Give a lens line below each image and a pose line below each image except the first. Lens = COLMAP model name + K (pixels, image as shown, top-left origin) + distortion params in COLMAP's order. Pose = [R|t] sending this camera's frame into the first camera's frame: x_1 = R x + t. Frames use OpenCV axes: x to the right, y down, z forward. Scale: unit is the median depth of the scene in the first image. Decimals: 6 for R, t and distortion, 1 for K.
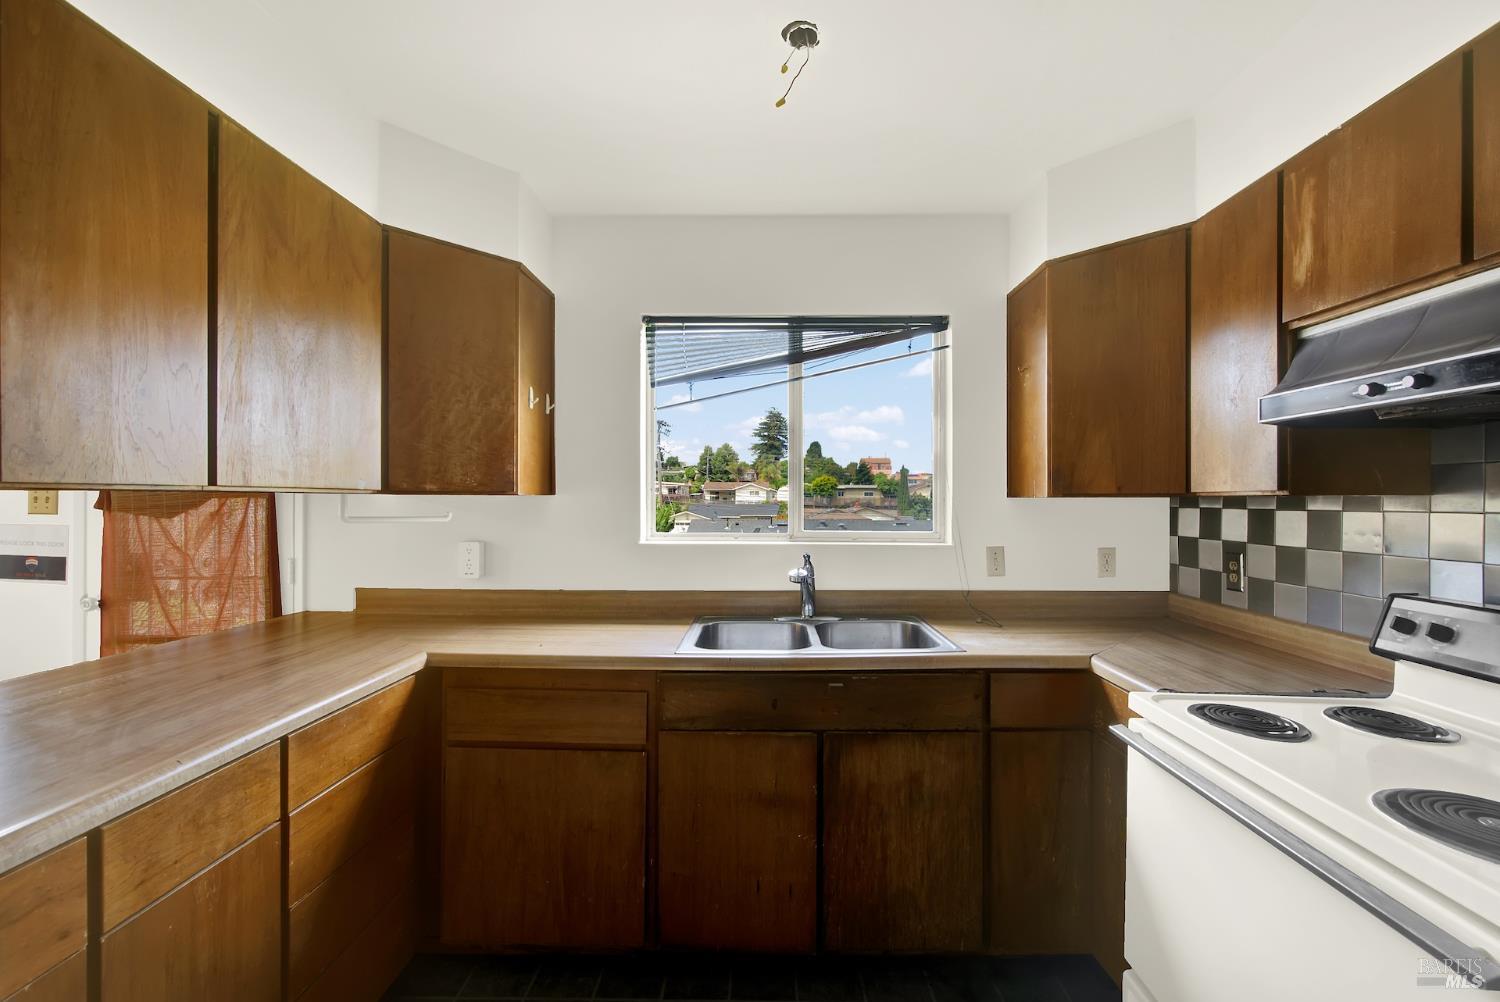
lens RADIAL K [[611.5, 0, 757.9], [0, 611.5, 499.5], [0, 0, 1]] dist [0.000633, -0.000575]
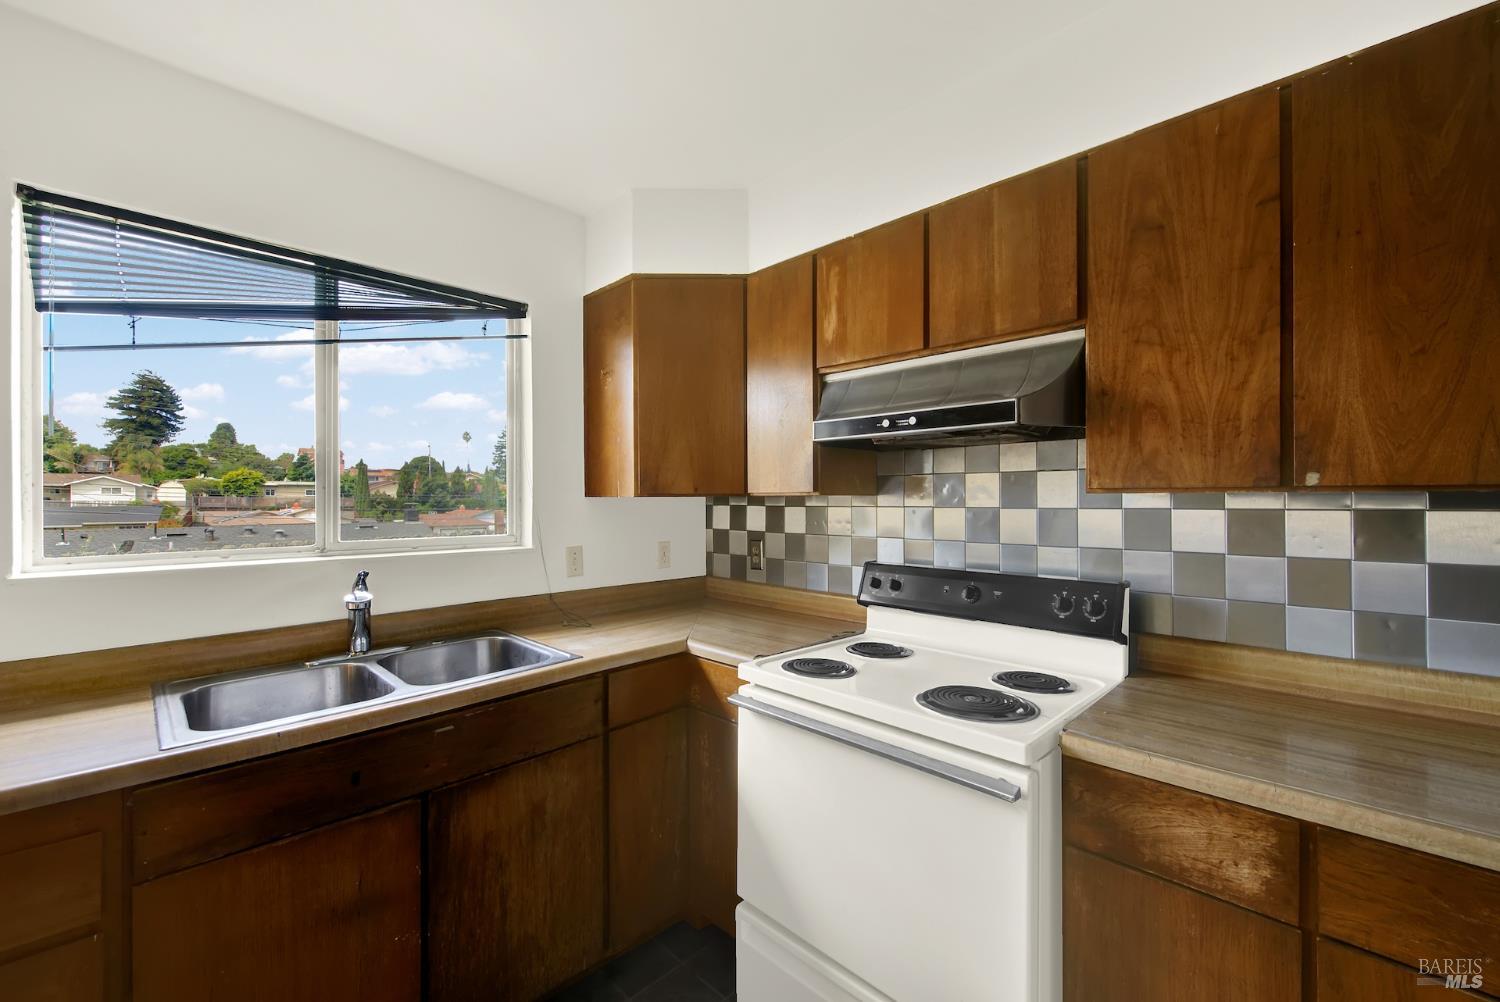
lens RADIAL K [[609.4, 0, 755.2], [0, 609.4, 496.9], [0, 0, 1]] dist [0.000378, -0.000770]
pose [[0.689454, -0.001722, 0.724328, -0.149306], [0.003421, 0.999994, -0.000879, -0.002207], [-0.724322, 0.003084, 0.689455, 0.123766]]
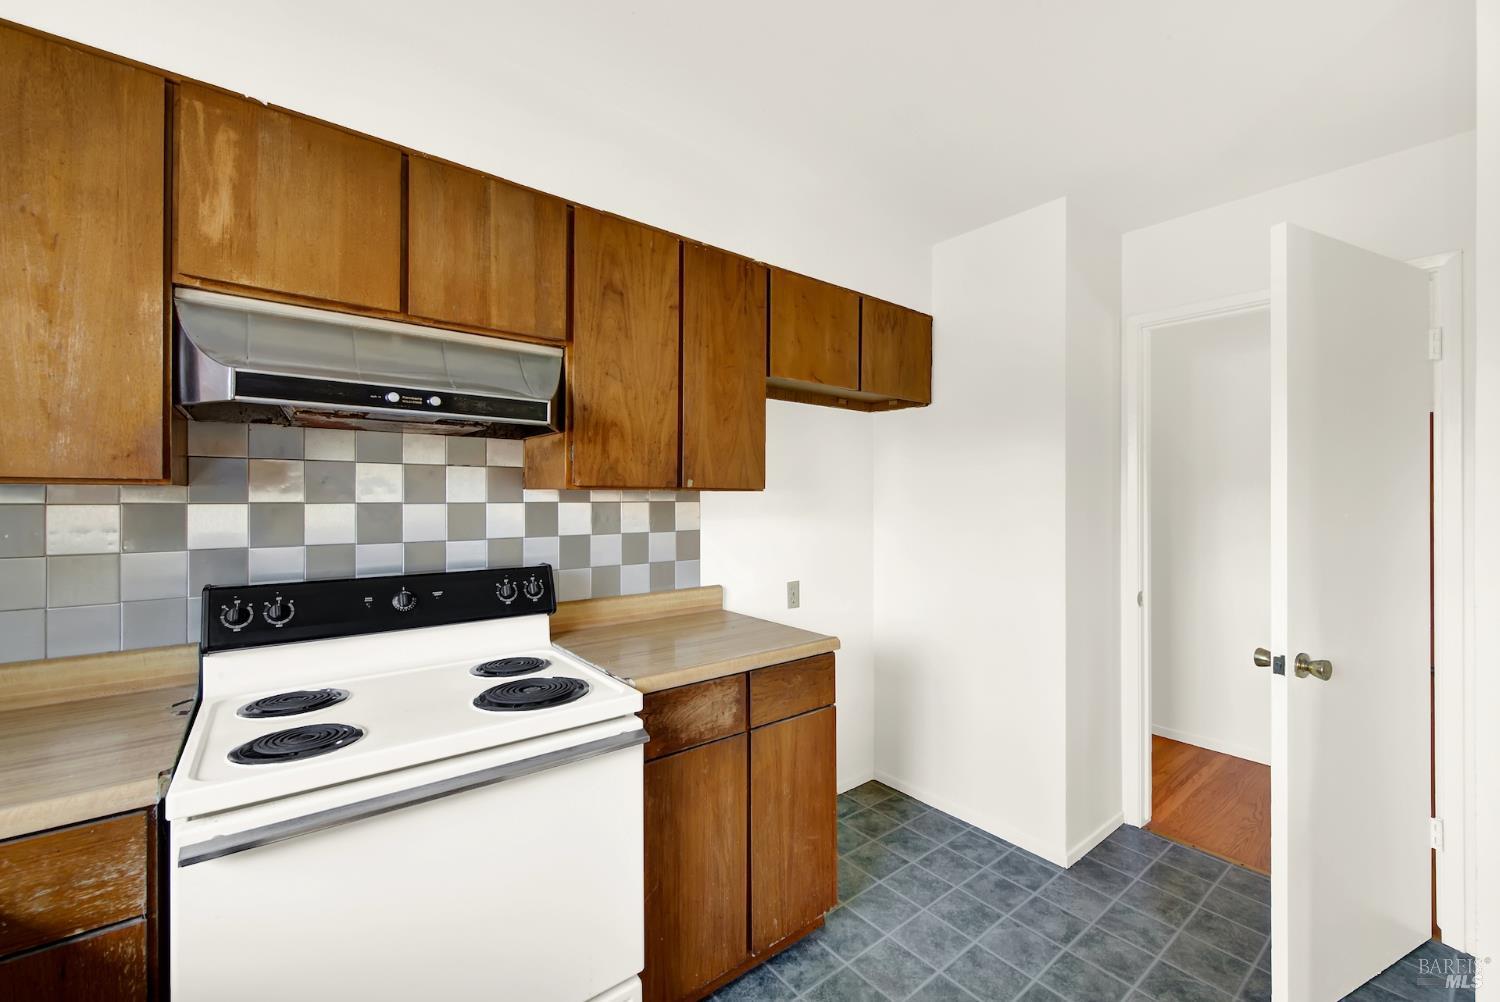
lens RADIAL K [[611.1, 0, 757.8], [0, 611.1, 499.7], [0, 0, 1]] dist [0.001315, -0.000398]
pose [[-0.637617, -0.009749, 0.770292, -0.186807], [-0.007882, 0.999950, 0.006131, 0.001128], [-0.770313, -0.002162, -0.637662, 0.659279]]
